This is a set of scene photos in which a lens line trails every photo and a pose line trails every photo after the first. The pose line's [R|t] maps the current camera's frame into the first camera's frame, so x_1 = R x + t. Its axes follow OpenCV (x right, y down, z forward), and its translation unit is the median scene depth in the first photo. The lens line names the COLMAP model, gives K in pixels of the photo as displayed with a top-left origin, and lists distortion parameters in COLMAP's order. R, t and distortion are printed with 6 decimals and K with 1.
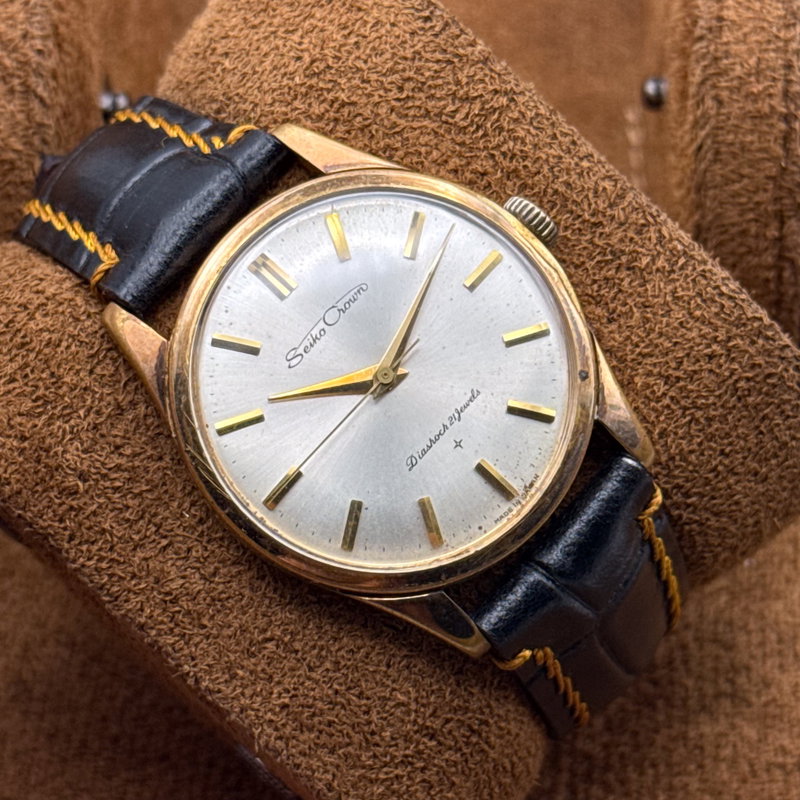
lens RADIAL K [[2796.1, 0, 398.5], [0, 2796.1, 435.9], [0, 0, 1]] dist [-0.085501, -0.295129]
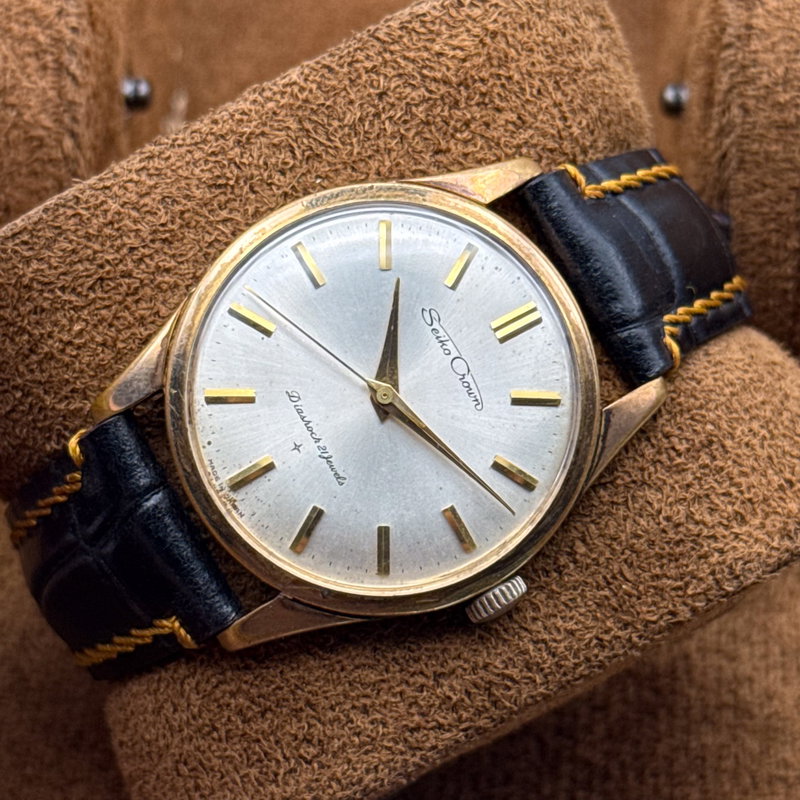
lens RADIAL K [[2796.1, 0, 398.5], [0, 2796.1, 435.9], [0, 0, 1]] dist [-0.085501, -0.295129]
pose [[-0.305070, 0.937364, -0.168168, 0.166159], [-0.950780, -0.289716, 0.109918, -0.133343], [0.054313, 0.193424, 0.979611, 0.035989]]
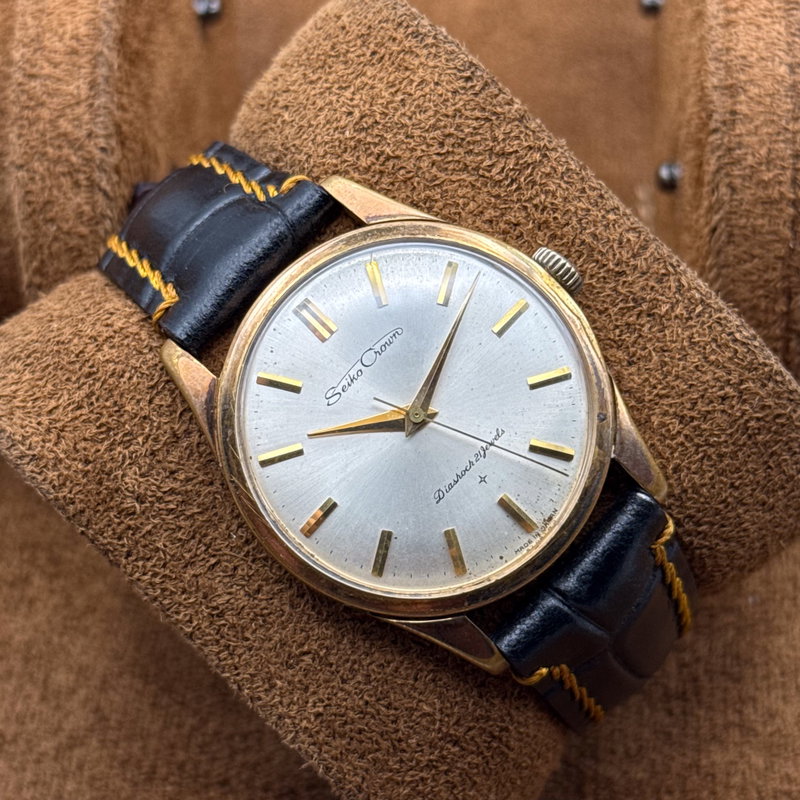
lens RADIAL K [[2058.1, 0, 403.6], [0, 2058.1, 421.9], [0, 0, 1]] dist [0.030195, -1.006044]
pose [[0.997854, 0.023507, -0.061107, 0.037448], [-0.020936, 0.998882, 0.042382, -0.050493], [0.062035, -0.041012, 0.997231, 0.200662]]
